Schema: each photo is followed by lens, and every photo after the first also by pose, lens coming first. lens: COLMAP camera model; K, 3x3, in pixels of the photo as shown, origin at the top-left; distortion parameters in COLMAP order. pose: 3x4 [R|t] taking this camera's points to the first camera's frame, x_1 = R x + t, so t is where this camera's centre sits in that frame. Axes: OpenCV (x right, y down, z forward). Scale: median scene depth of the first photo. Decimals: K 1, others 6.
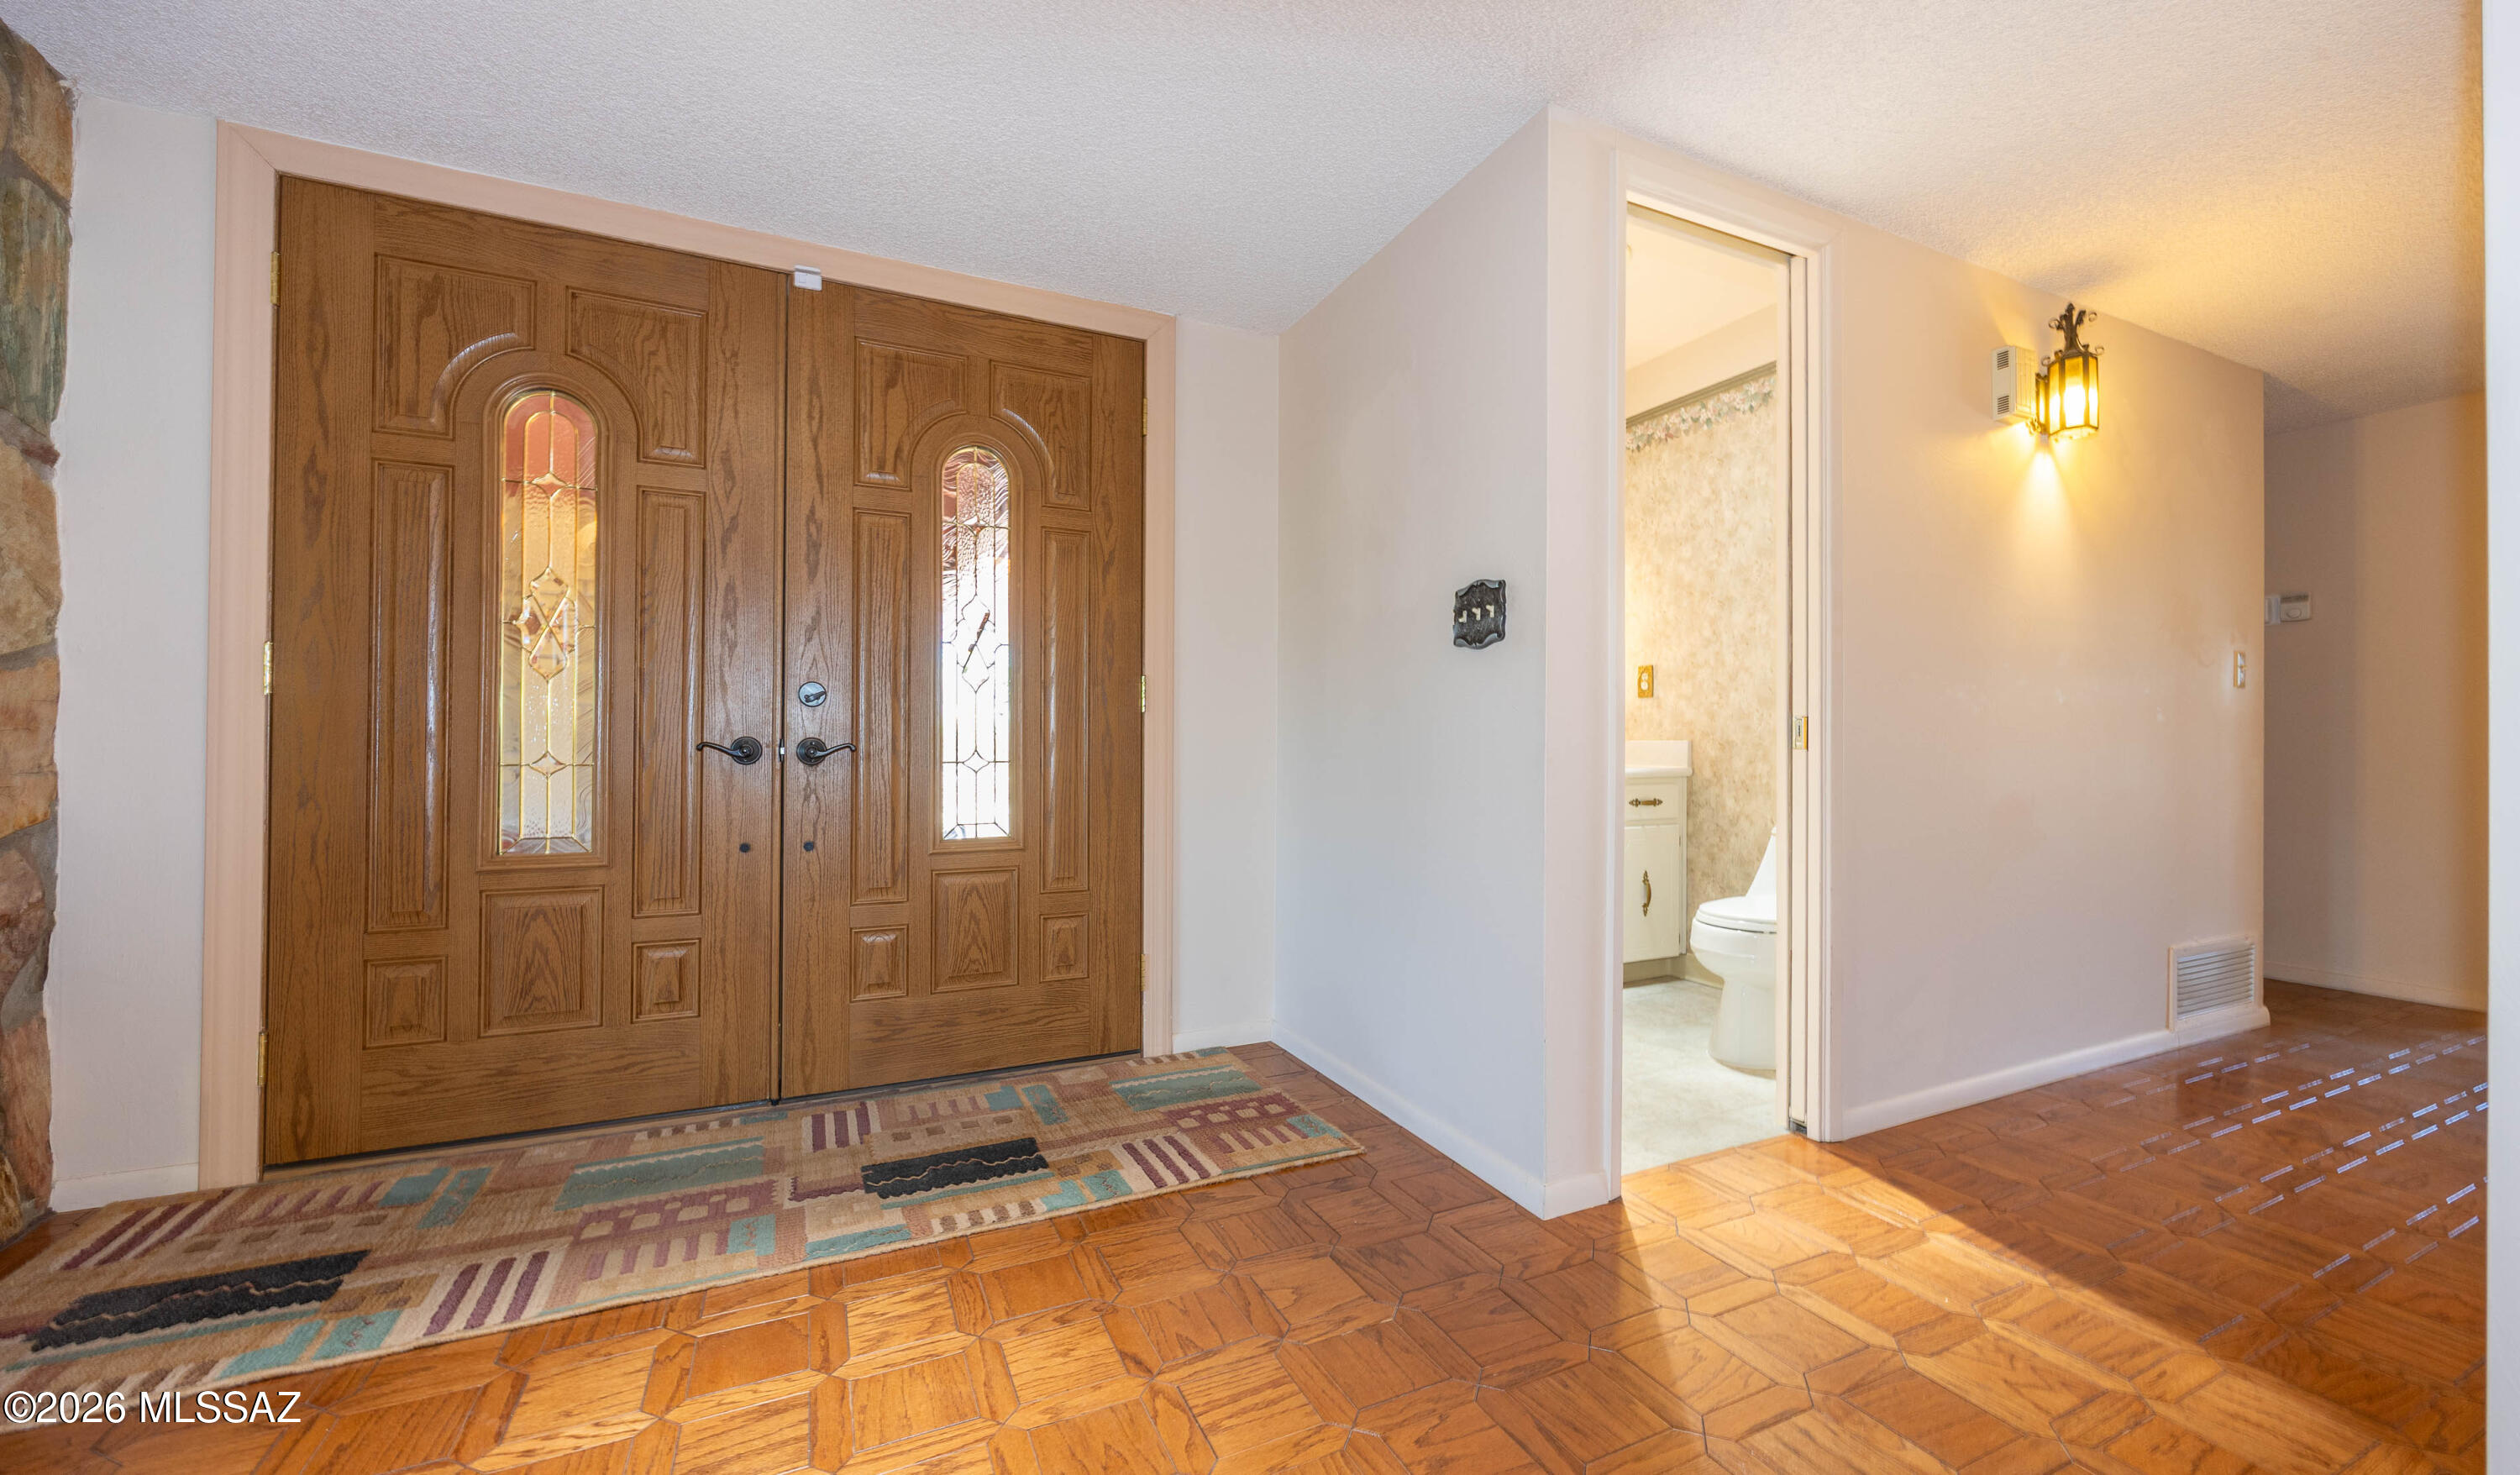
lens RADIAL K [[970.1, 0, 1275.3], [0, 970.1, 739.7], [0, 0, 1]] dist [-0.005443, 0.000013]
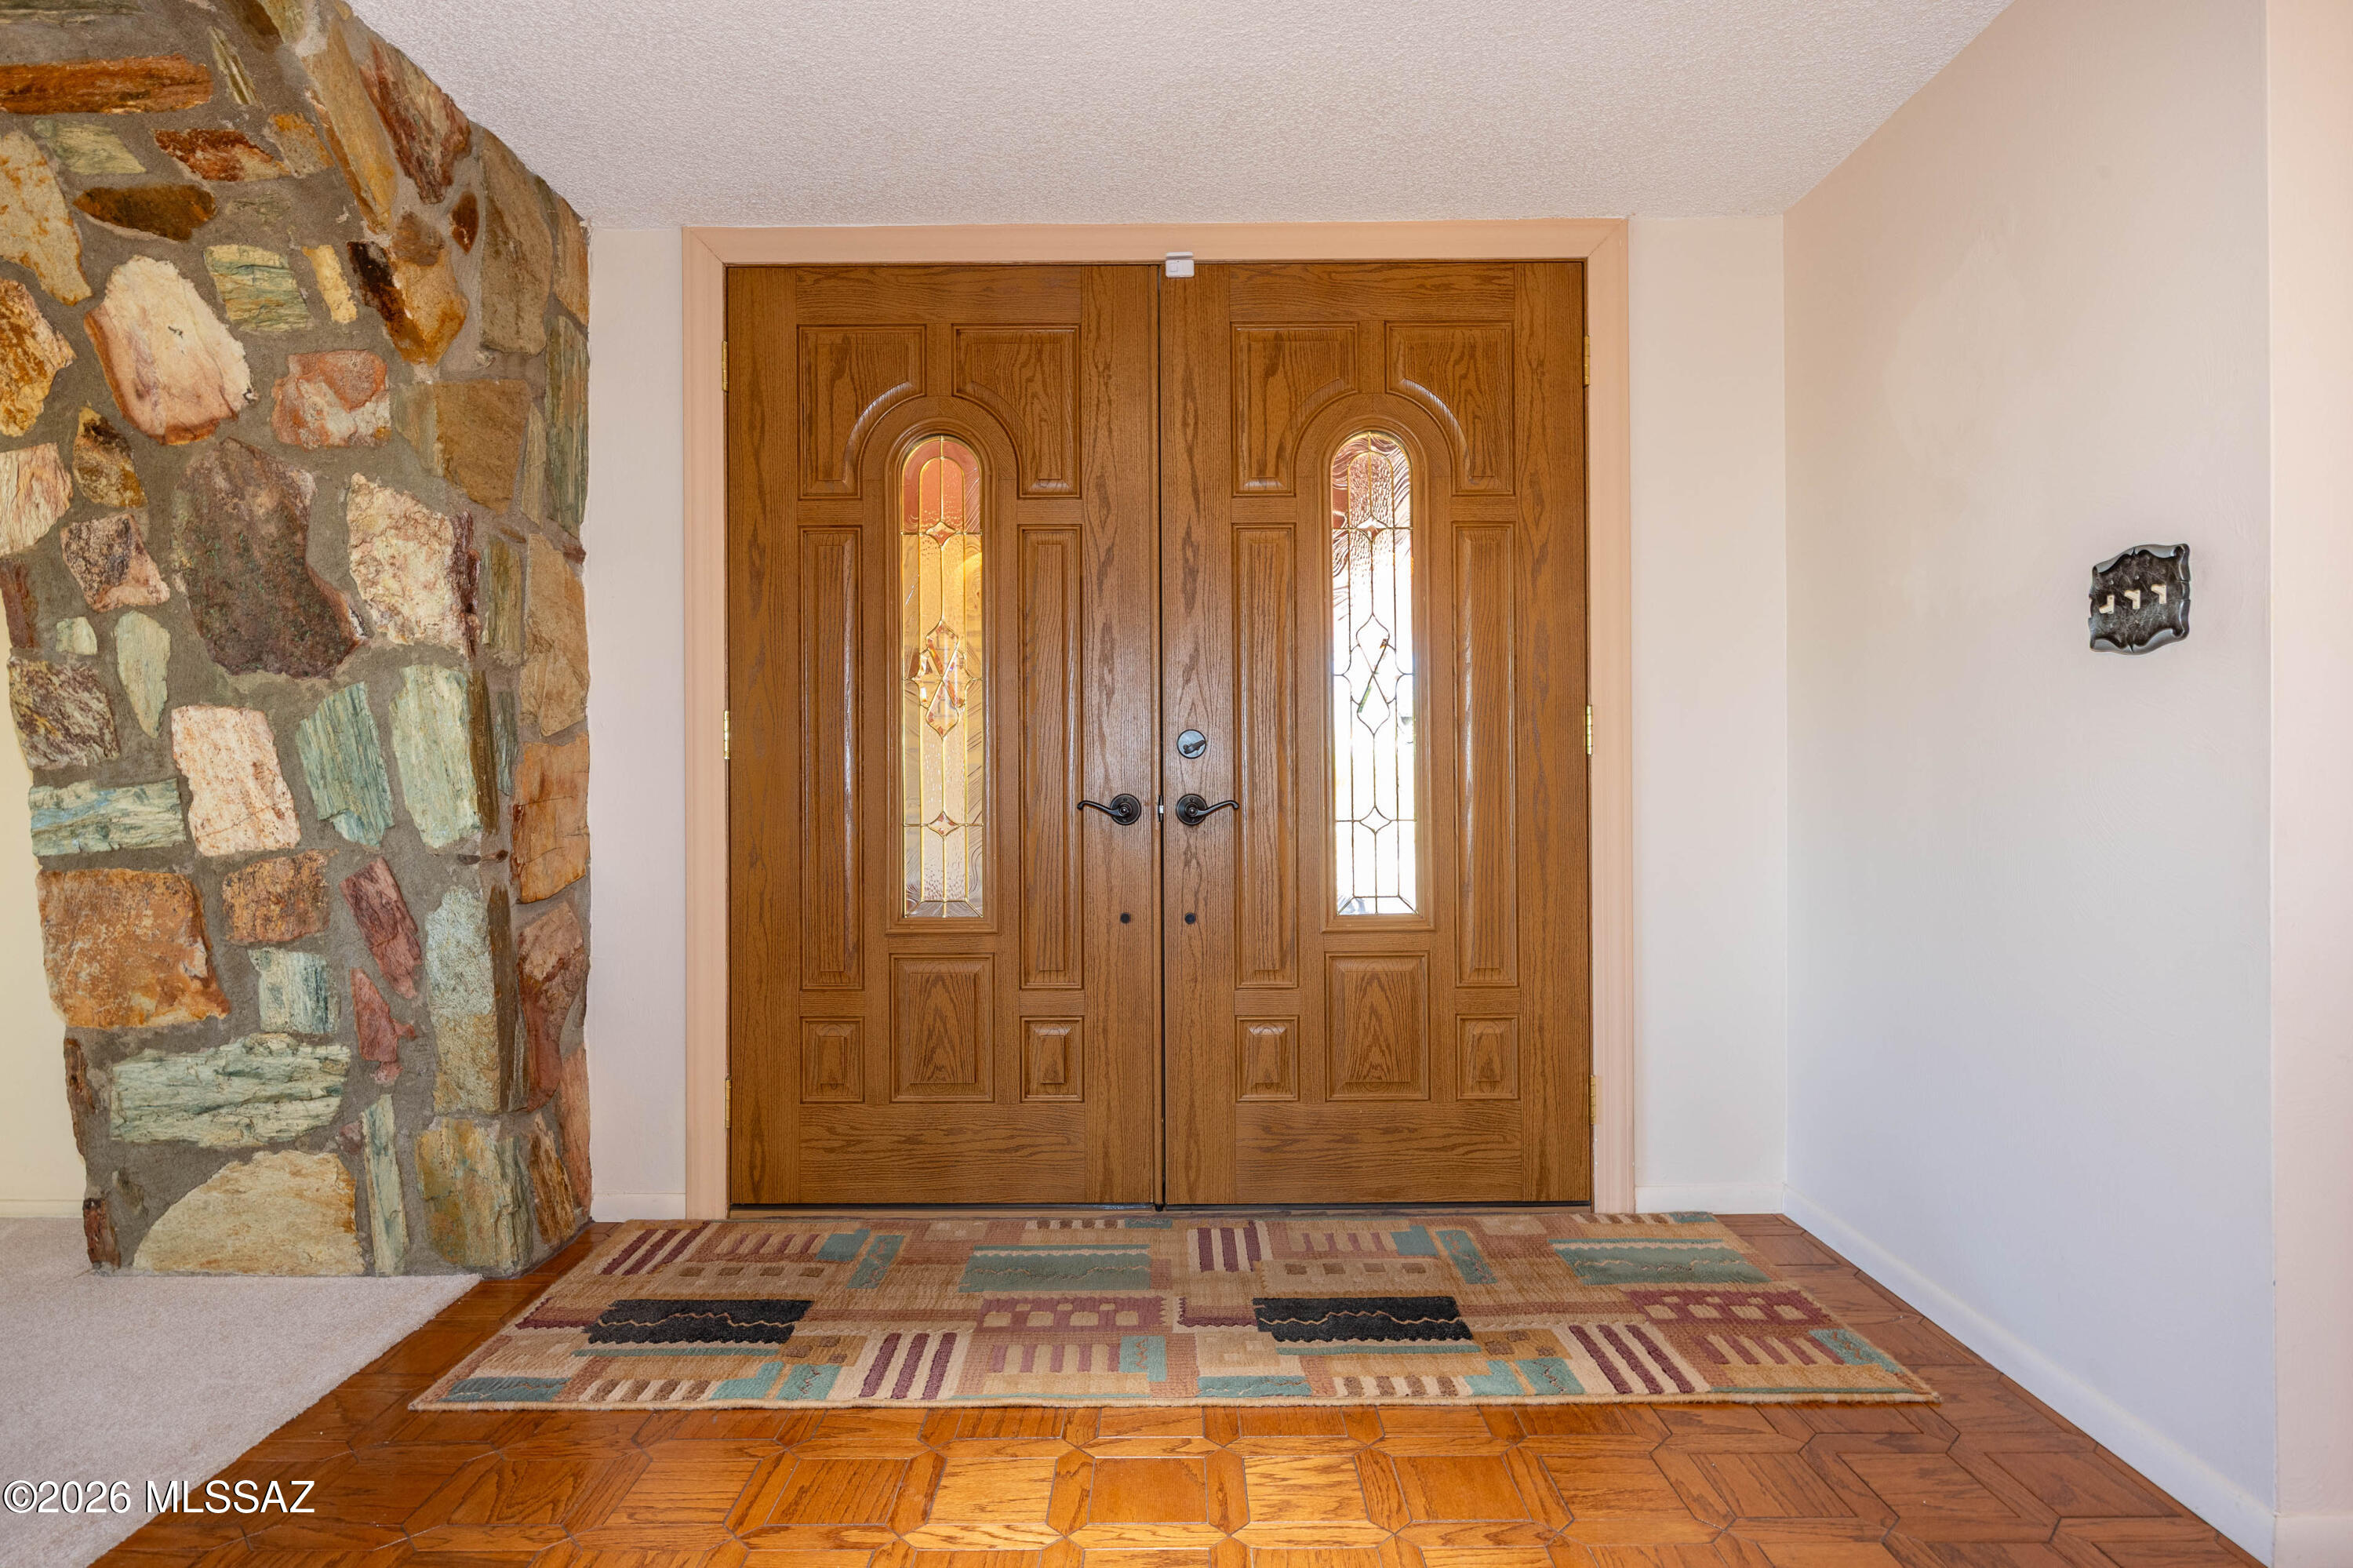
lens RADIAL K [[1261.7, 0, 1163.3], [0, 1261.7, 779.5], [0, 0, 1]] dist [-0.004565, 0.000190]
pose [[0.897504, -0.010248, -0.440887, -0.002339], [0.013722, 0.999895, 0.004692, -0.023164], [0.440793, -0.010261, 0.897550, -0.030143]]
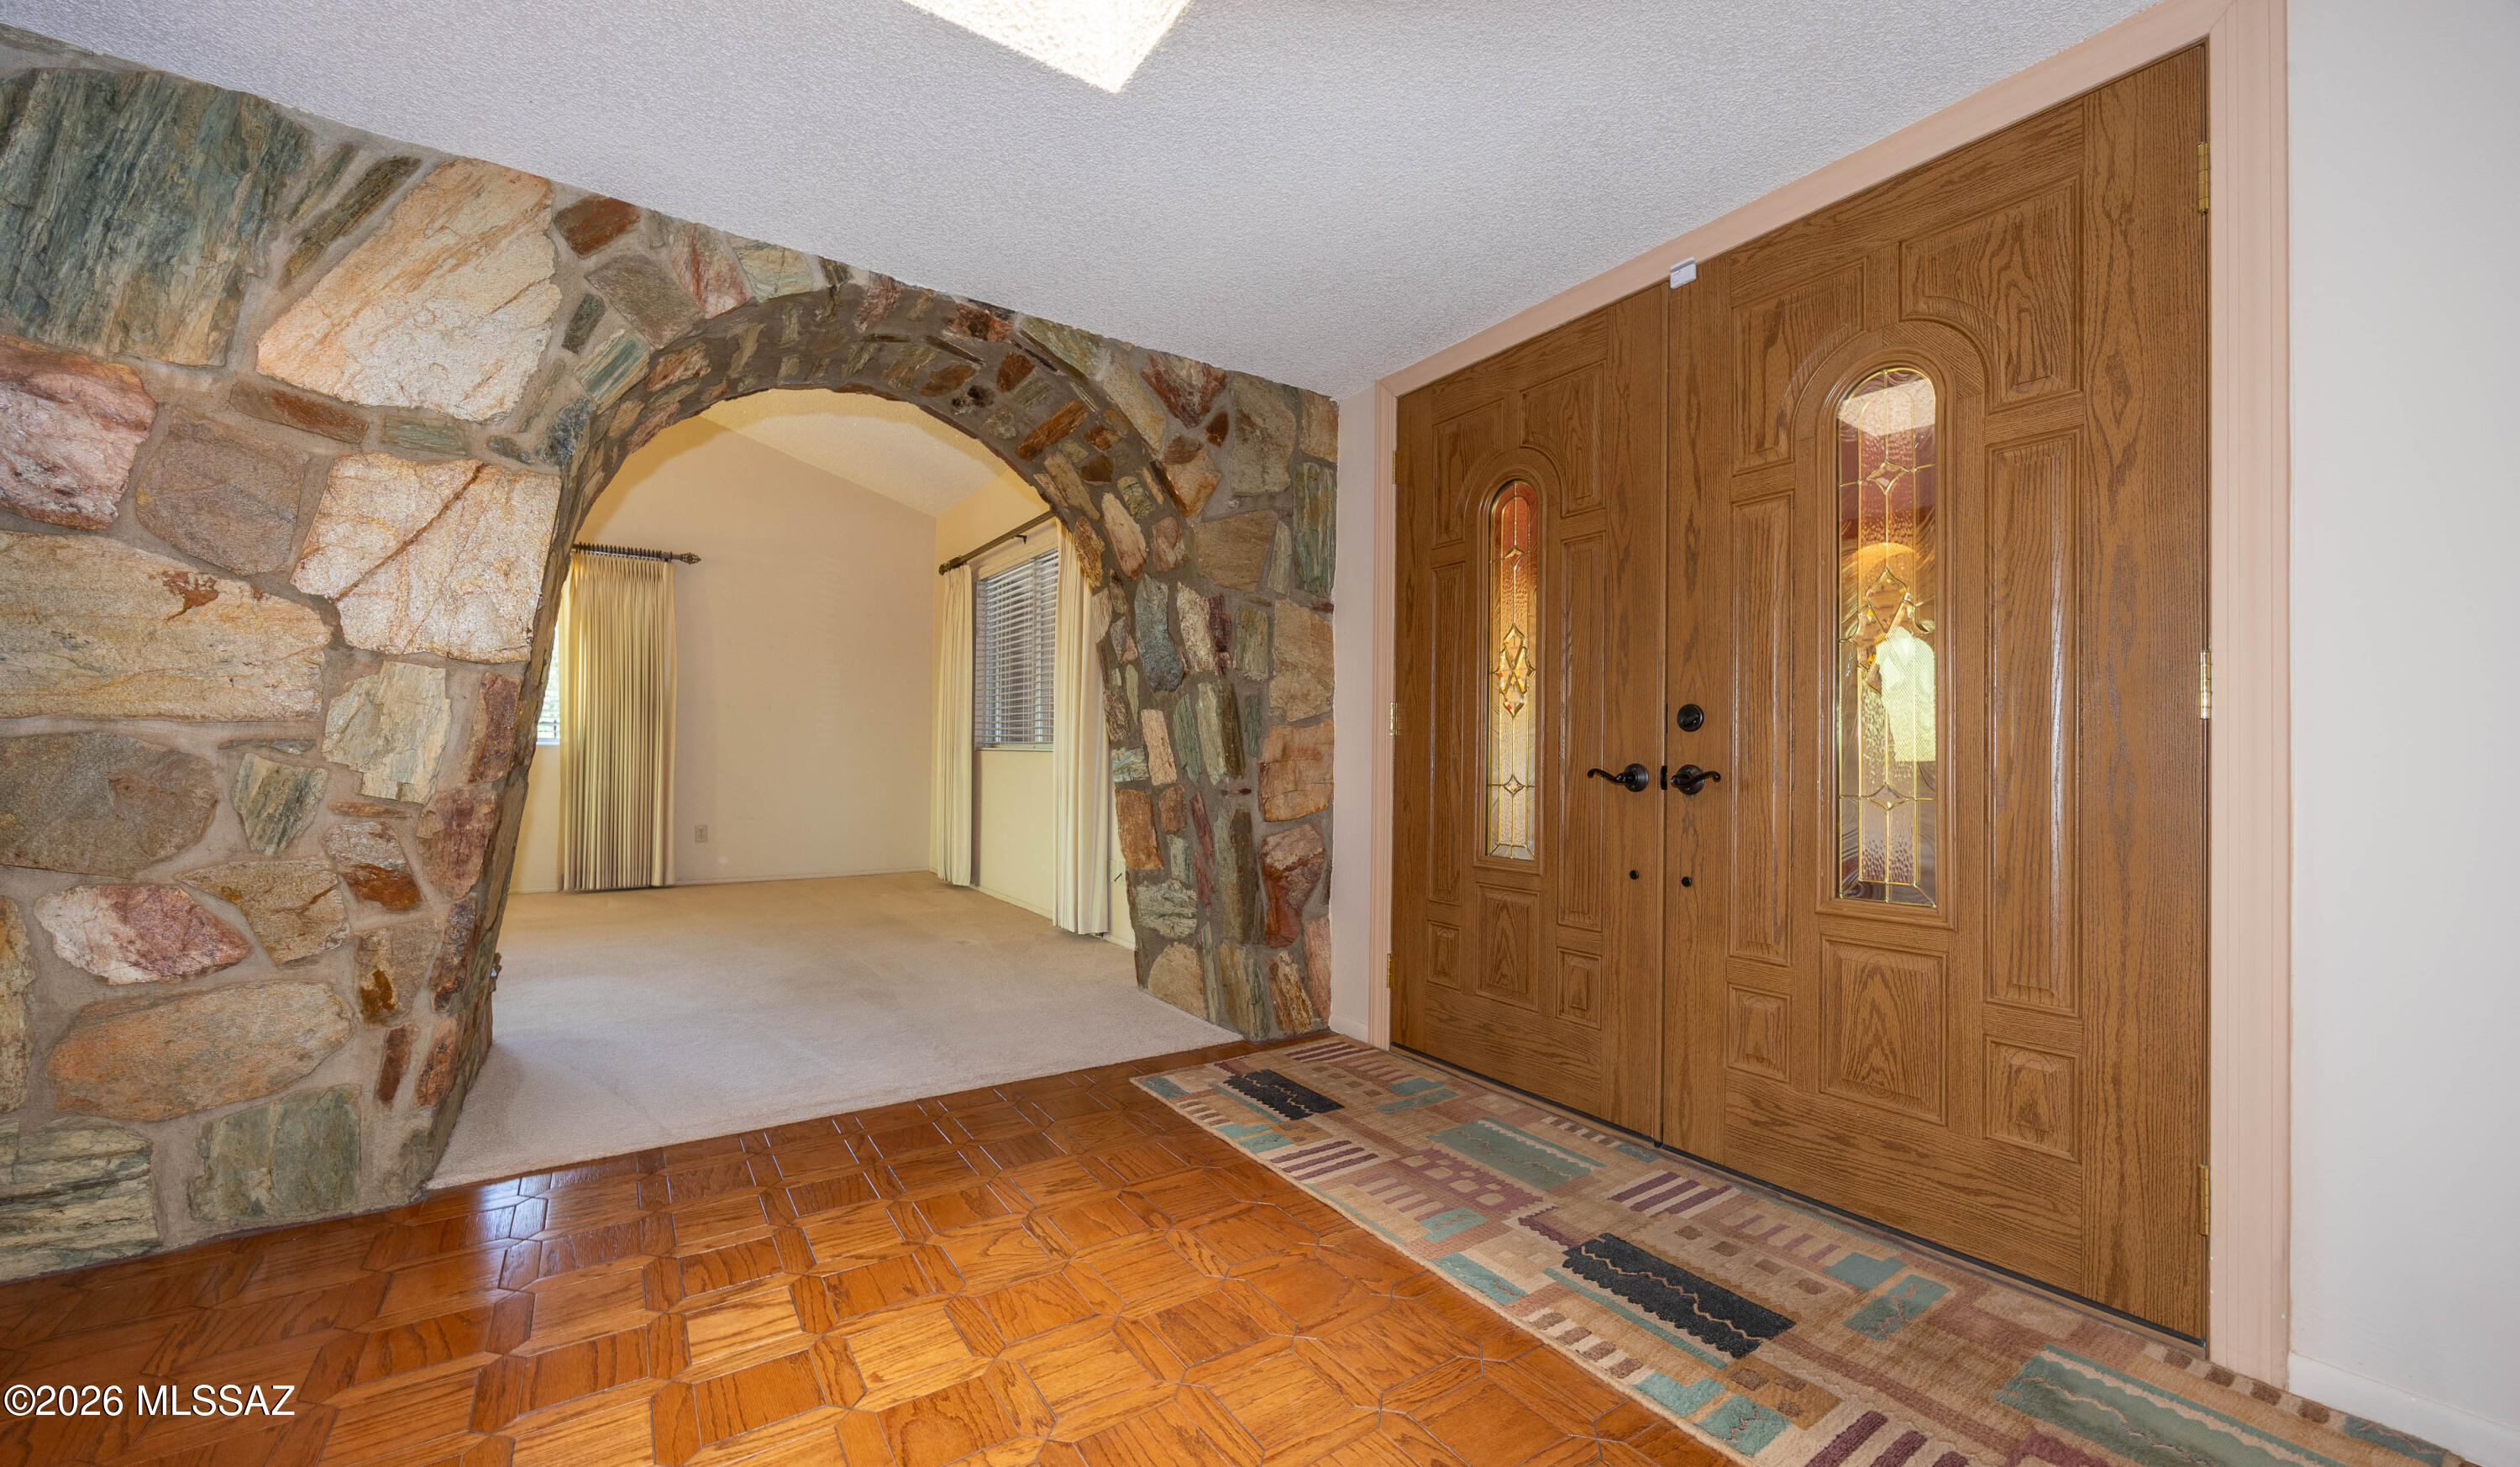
lens RADIAL K [[954.9, 0, 1263.5], [0, 954.9, 751.9], [0, 0, 1]] dist [-0.005134, -0.000012]
pose [[0.146450, -0.011715, -0.989149, 0.404245], [-0.004699, 0.999910, -0.012539, -0.000885], [0.989207, 0.006485, 0.146382, 0.519674]]
